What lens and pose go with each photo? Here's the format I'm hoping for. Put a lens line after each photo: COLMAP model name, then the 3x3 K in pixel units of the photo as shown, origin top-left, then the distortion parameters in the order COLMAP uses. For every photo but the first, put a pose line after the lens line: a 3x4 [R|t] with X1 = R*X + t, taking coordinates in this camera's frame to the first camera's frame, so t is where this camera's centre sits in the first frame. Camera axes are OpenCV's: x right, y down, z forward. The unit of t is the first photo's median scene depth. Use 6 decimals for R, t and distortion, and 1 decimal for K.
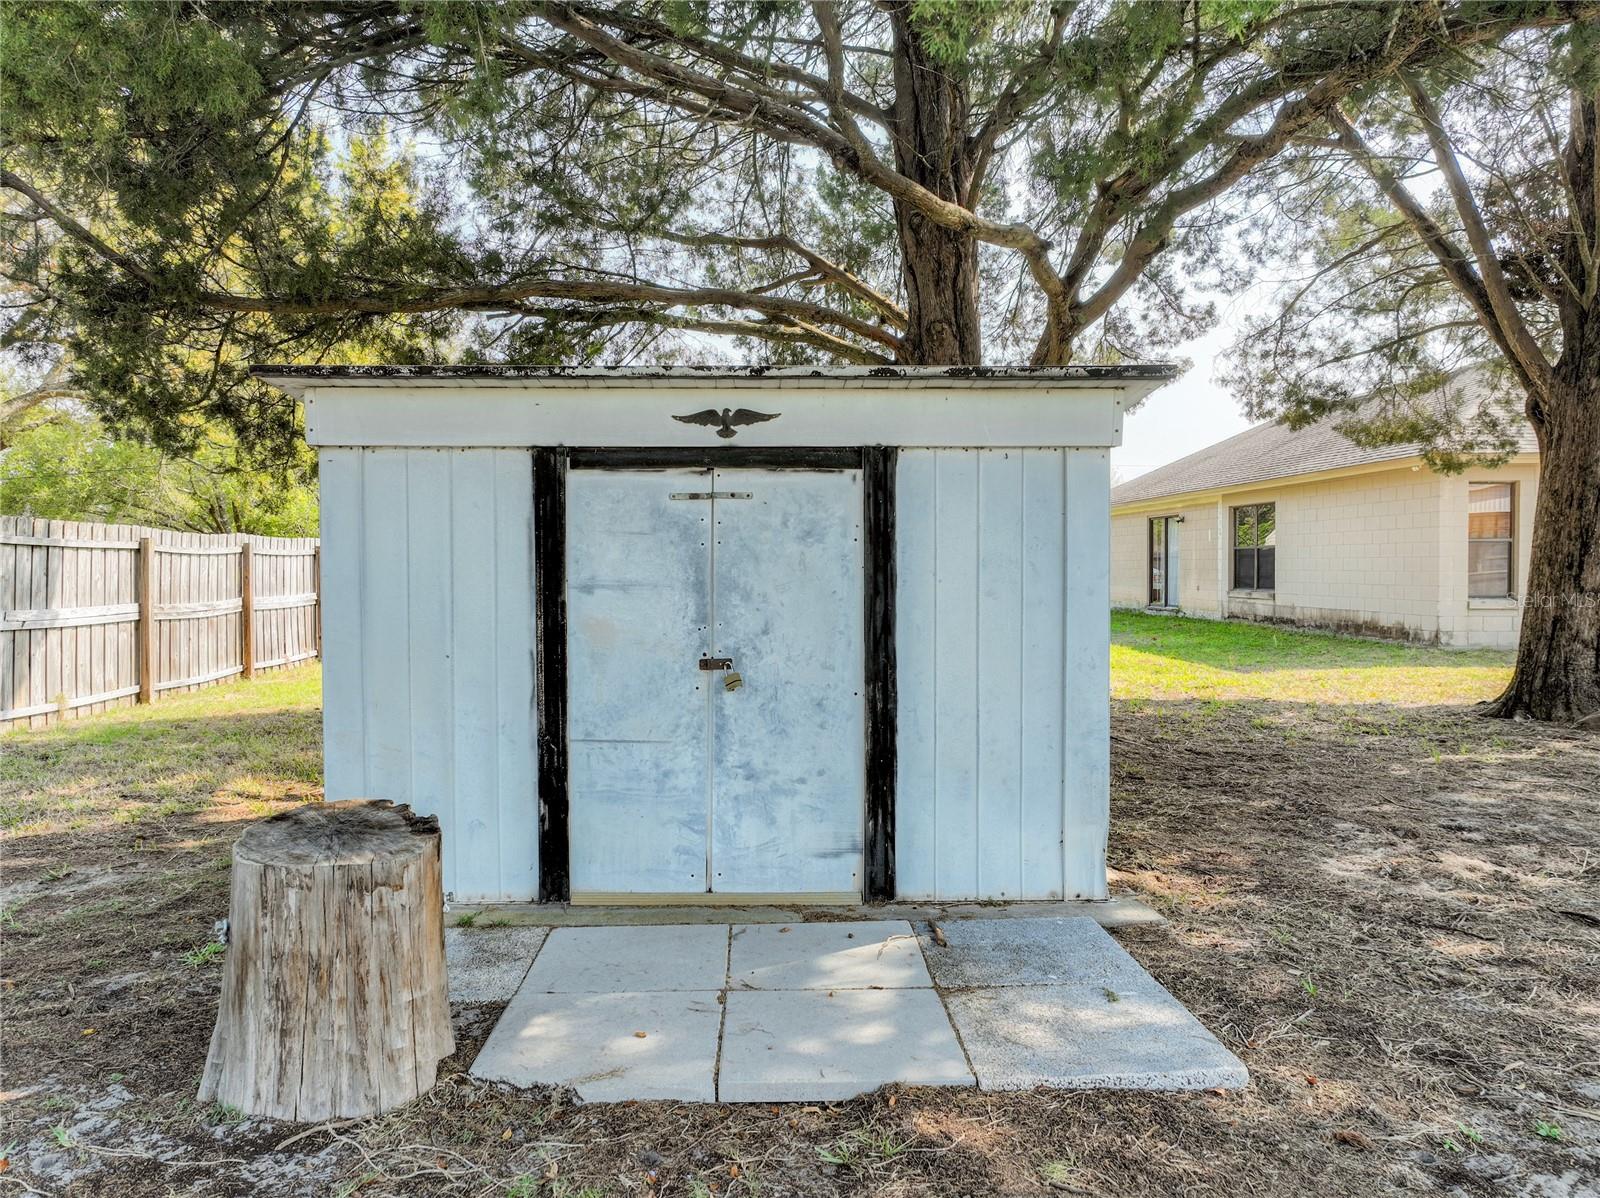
lens RADIAL K [[1152.0, 0, 790.0], [0, 1152.0, 589.9], [0, 0, 1]] dist [-0.001494, 0.016007]
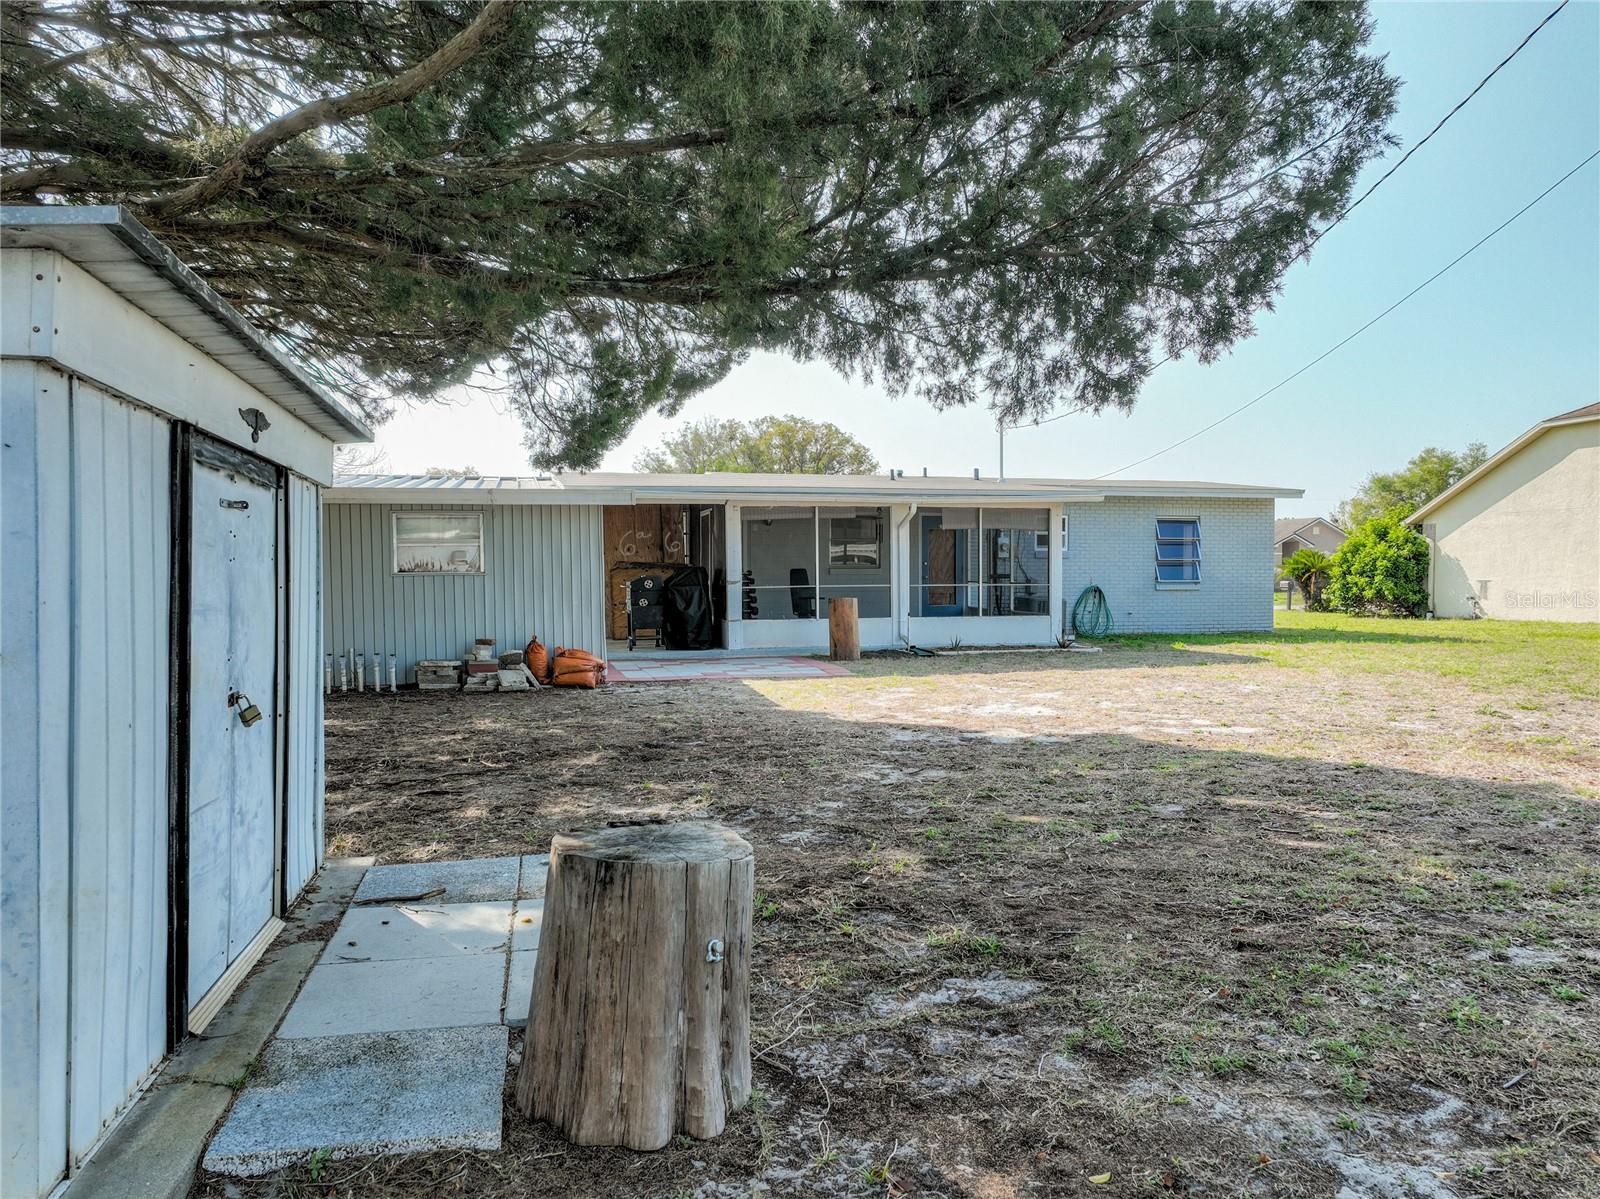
lens RADIAL K [[1152.0, 0, 792.6], [0, 1152.0, 596.4], [0, 0, 1]] dist [-0.001494, 0.016007]
pose [[-0.186139, -0.012565, 0.982443, -1.049375], [0.027487, 0.999460, 0.017991, -0.014468], [-0.982139, 0.030353, -0.185693, 0.794432]]
